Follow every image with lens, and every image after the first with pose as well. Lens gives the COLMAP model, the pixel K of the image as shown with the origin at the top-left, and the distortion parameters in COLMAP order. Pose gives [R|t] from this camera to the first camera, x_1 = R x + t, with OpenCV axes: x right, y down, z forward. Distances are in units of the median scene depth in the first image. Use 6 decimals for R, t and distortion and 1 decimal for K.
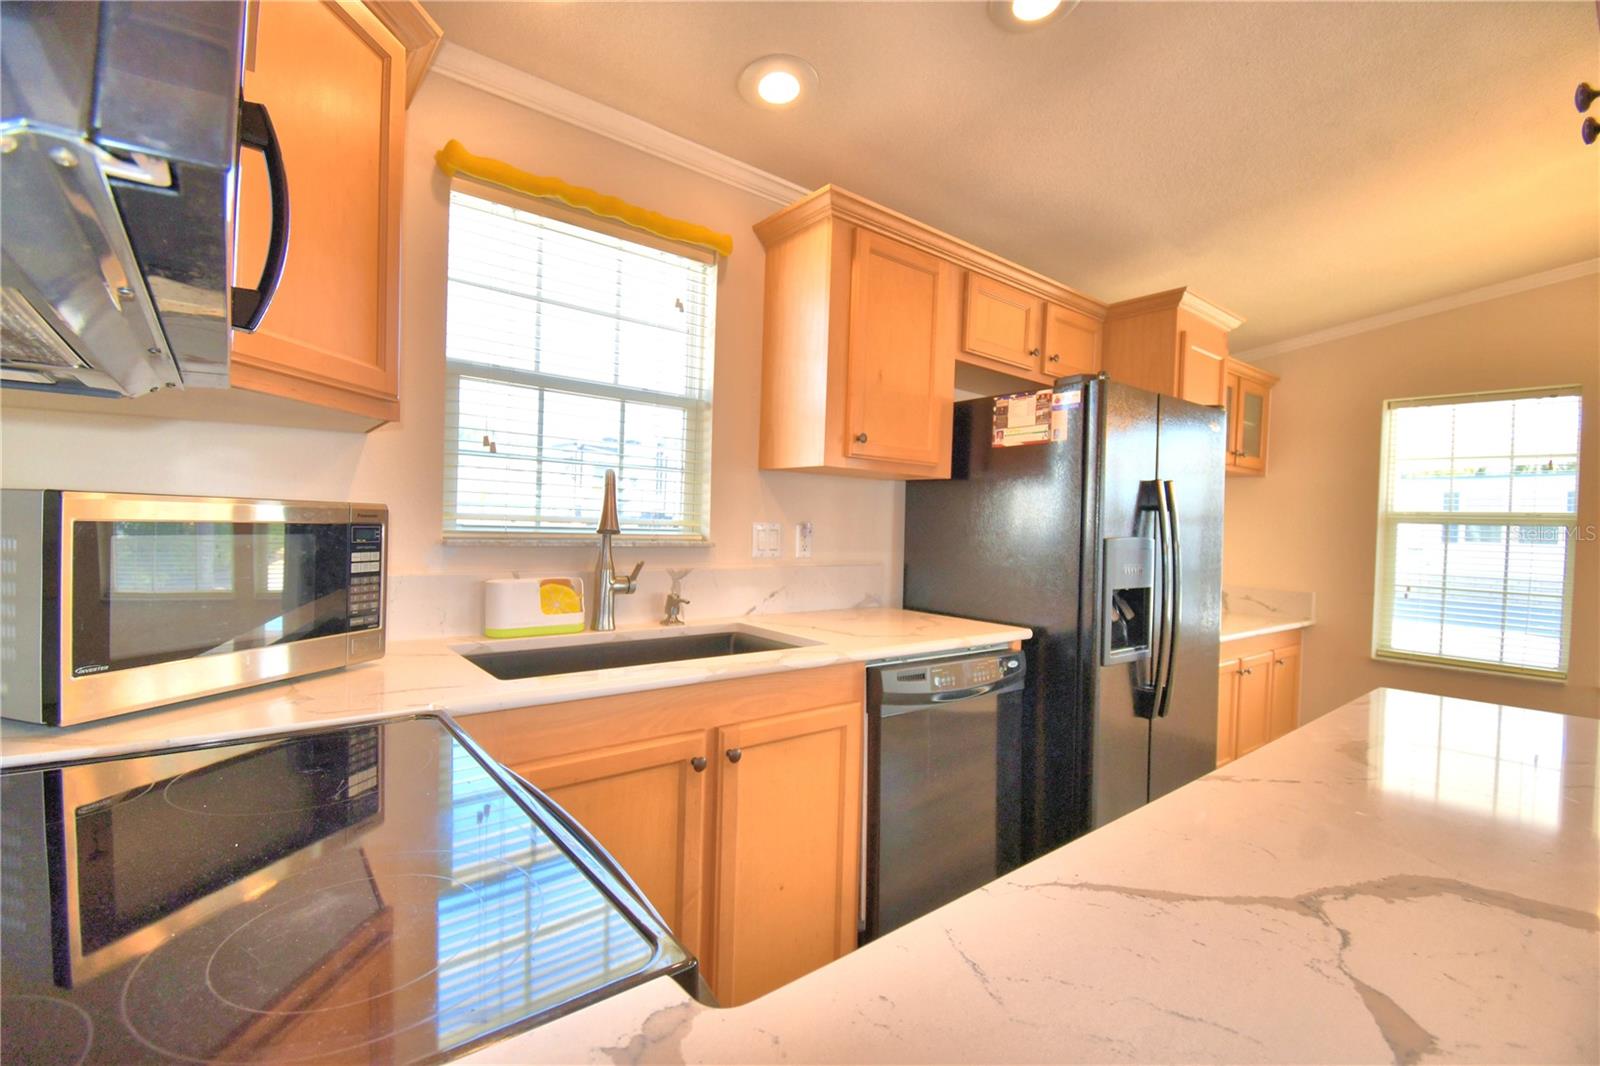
lens RADIAL K [[697.6, 0, 798.5], [0, 697.6, 530.9], [0, 0, 1]] dist [0.023167, -0.025703]
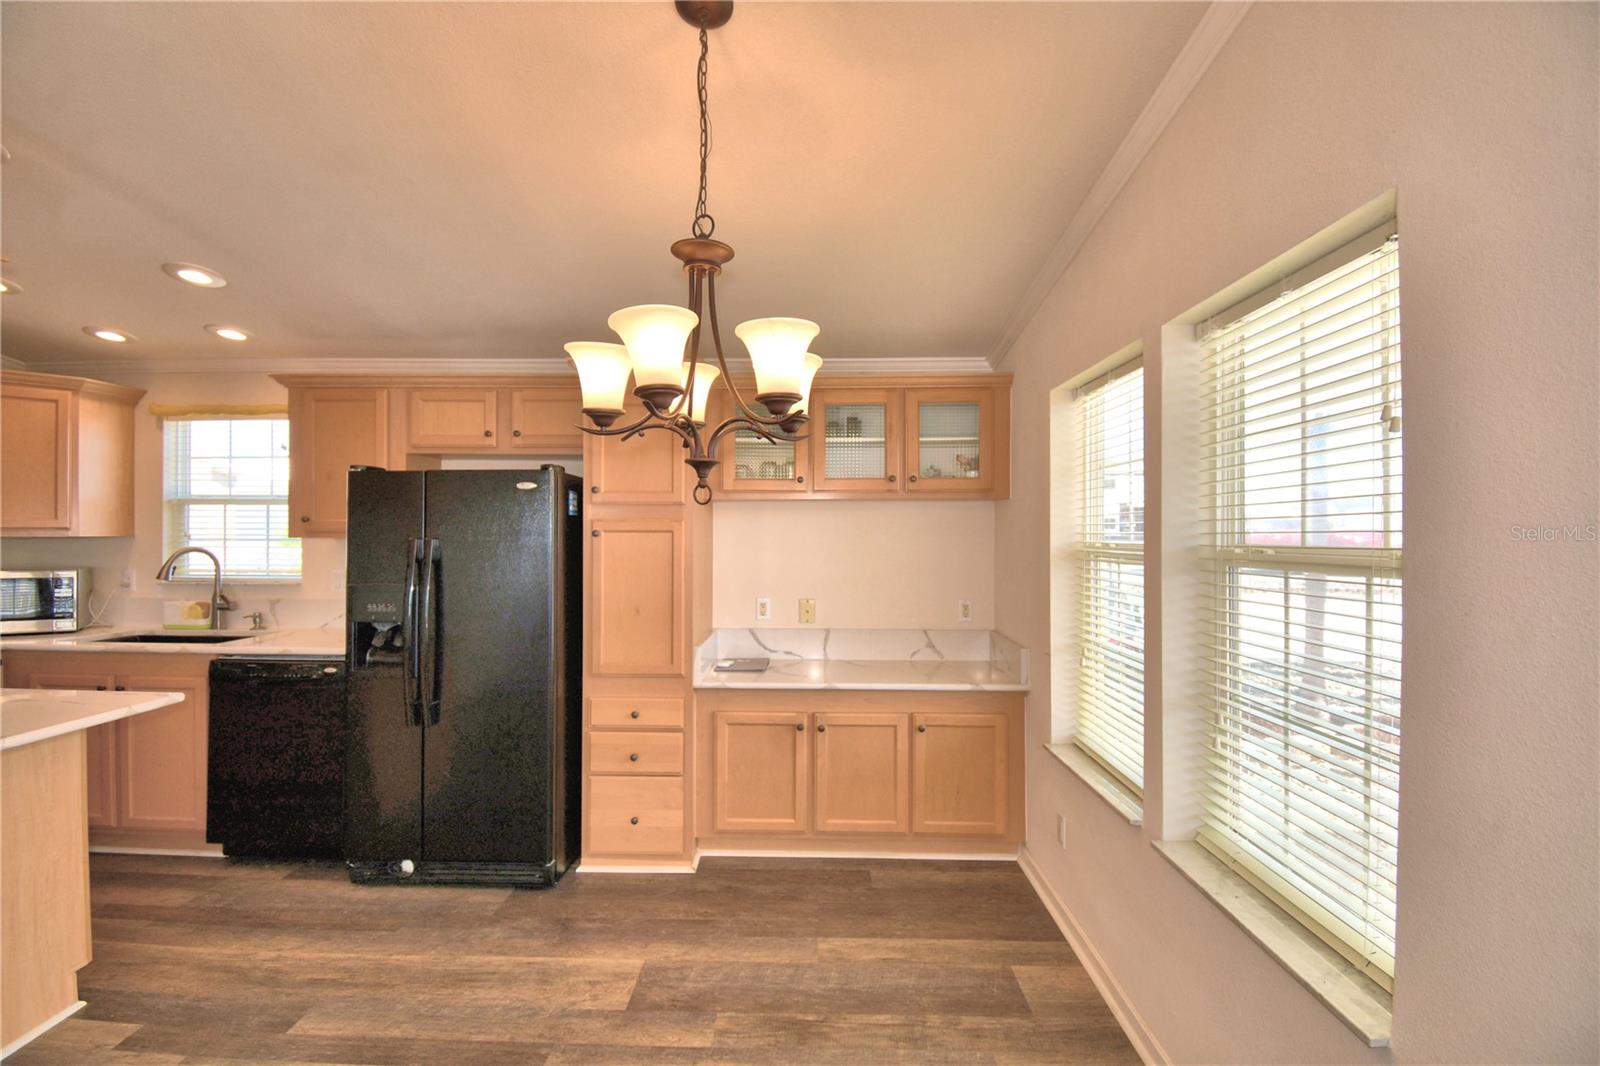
lens RADIAL K [[697.6, 0, 798.5], [0, 697.6, 530.9], [0, 0, 1]] dist [0.023167, -0.025703]
pose [[0.749253, -0.032698, -0.661477, 1.945327], [0.009583, 0.999211, -0.038538, -0.033951], [0.662215, 0.022536, 0.748975, 0.552268]]
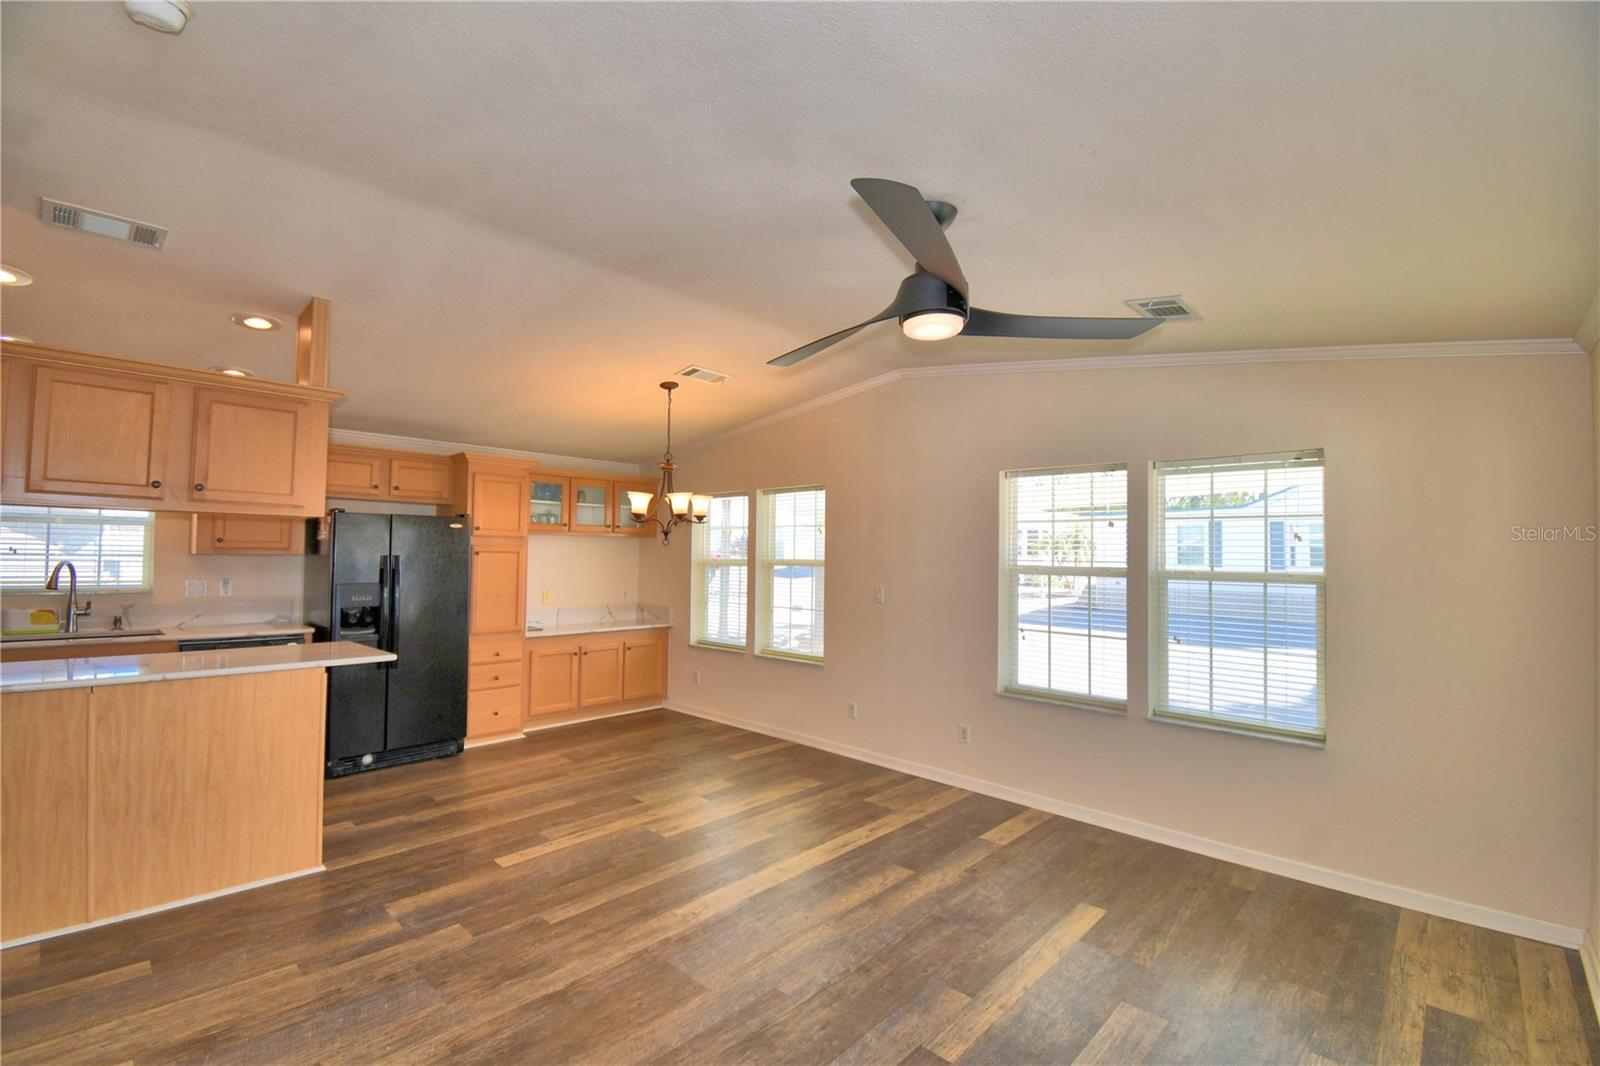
lens RADIAL K [[697.6, 0, 798.5], [0, 697.6, 530.9], [0, 0, 1]] dist [0.023167, -0.025703]
pose [[0.993164, -0.015490, 0.115697, 1.550321], [0.021413, 0.998513, -0.050126, -0.016775], [-0.114748, 0.052261, 0.992019, -1.272212]]
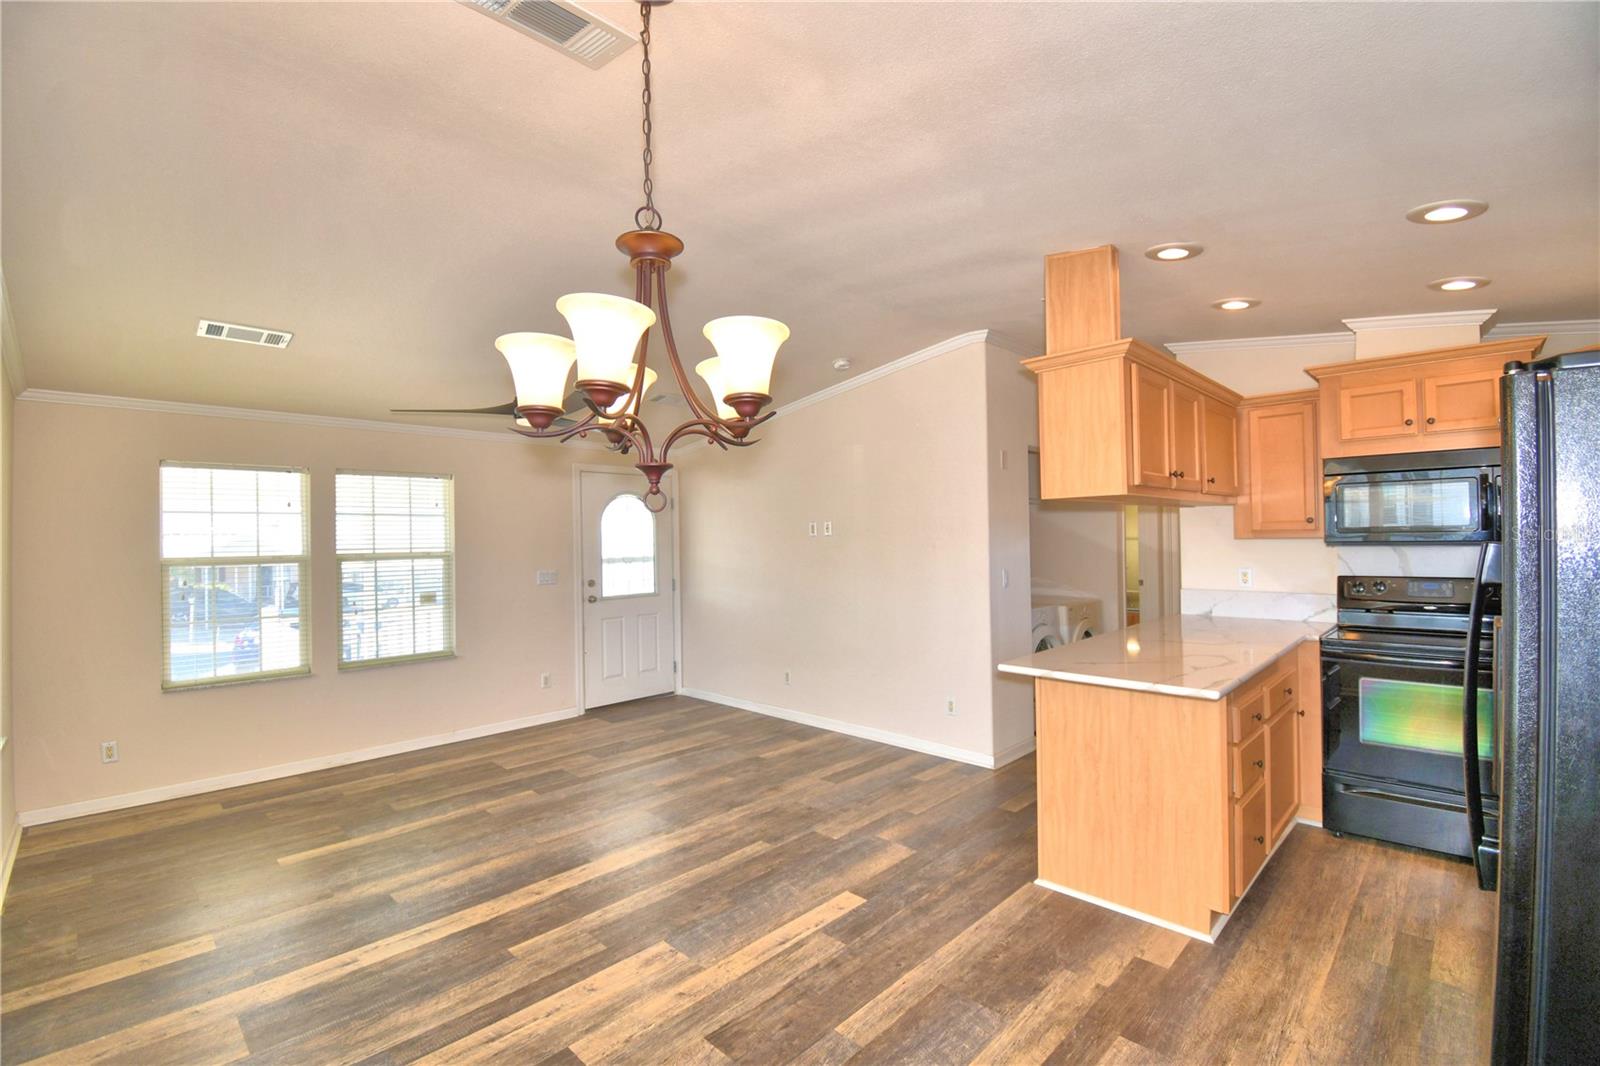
lens RADIAL K [[697.6, 0, 798.5], [0, 697.6, 530.9], [0, 0, 1]] dist [0.023167, -0.025703]
pose [[-0.995554, -0.017658, -0.092523, 1.306350], [-0.018063, 0.999831, 0.003546, -0.079535], [0.092445, 0.005202, -0.995704, 1.733155]]
